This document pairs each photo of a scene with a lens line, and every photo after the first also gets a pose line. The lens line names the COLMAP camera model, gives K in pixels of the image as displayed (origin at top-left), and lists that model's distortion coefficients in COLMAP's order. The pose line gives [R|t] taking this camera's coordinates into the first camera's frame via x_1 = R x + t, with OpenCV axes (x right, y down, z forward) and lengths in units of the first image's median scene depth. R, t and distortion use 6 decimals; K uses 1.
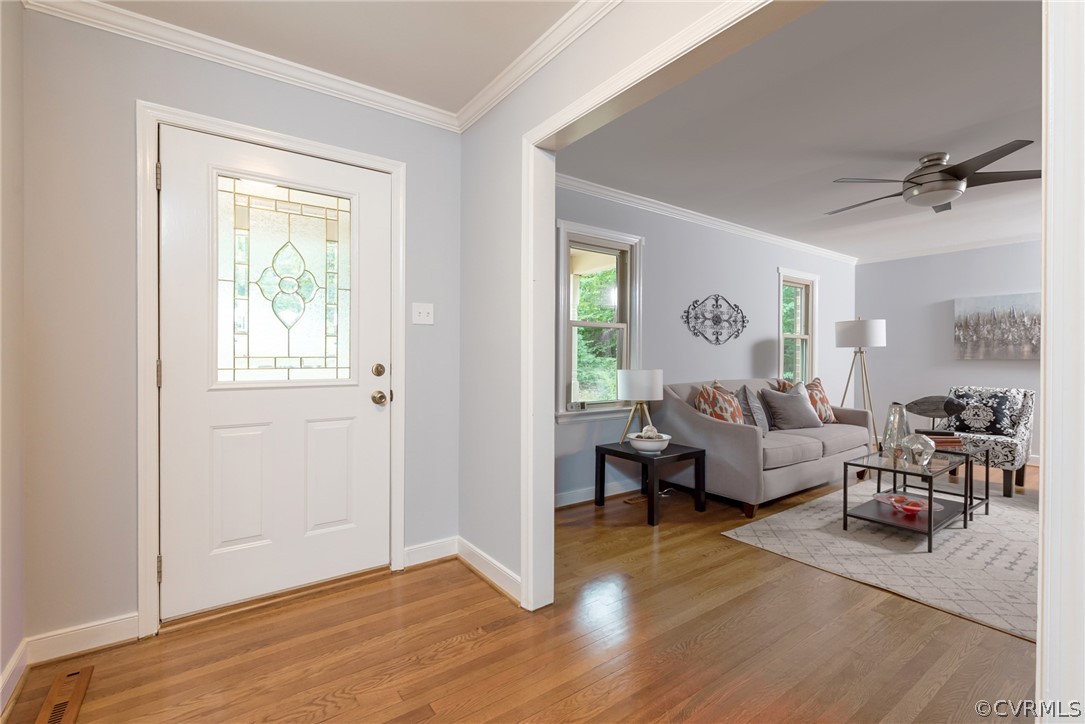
lens RADIAL K [[479.6, 0, 542.2], [0, 479.6, 357.5], [0, 0, 1]] dist [-0.001262, -0.000091]
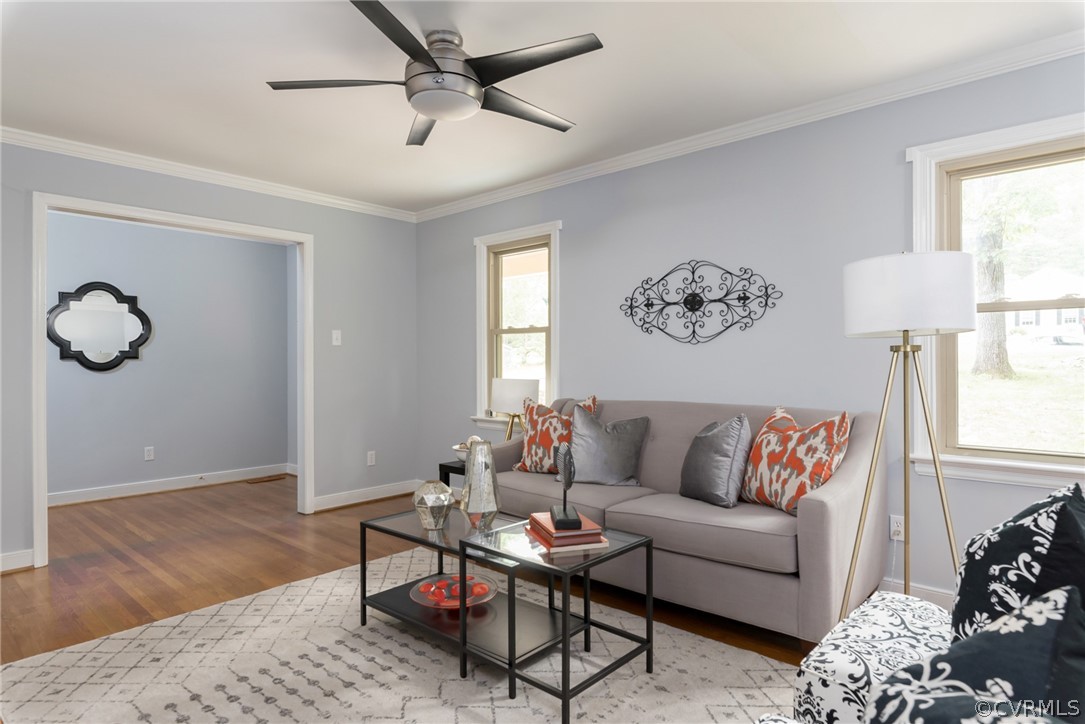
lens RADIAL K [[616.9, 0, 543.0], [0, 616.9, 364.3], [0, 0, 1]] dist [0.001964, 0.000066]
pose [[0.218498, -0.011312, -0.975772, 1.097611], [-0.008106, 0.999877, -0.013407, 0.011139], [0.975804, 0.010840, 0.218379, 0.661049]]
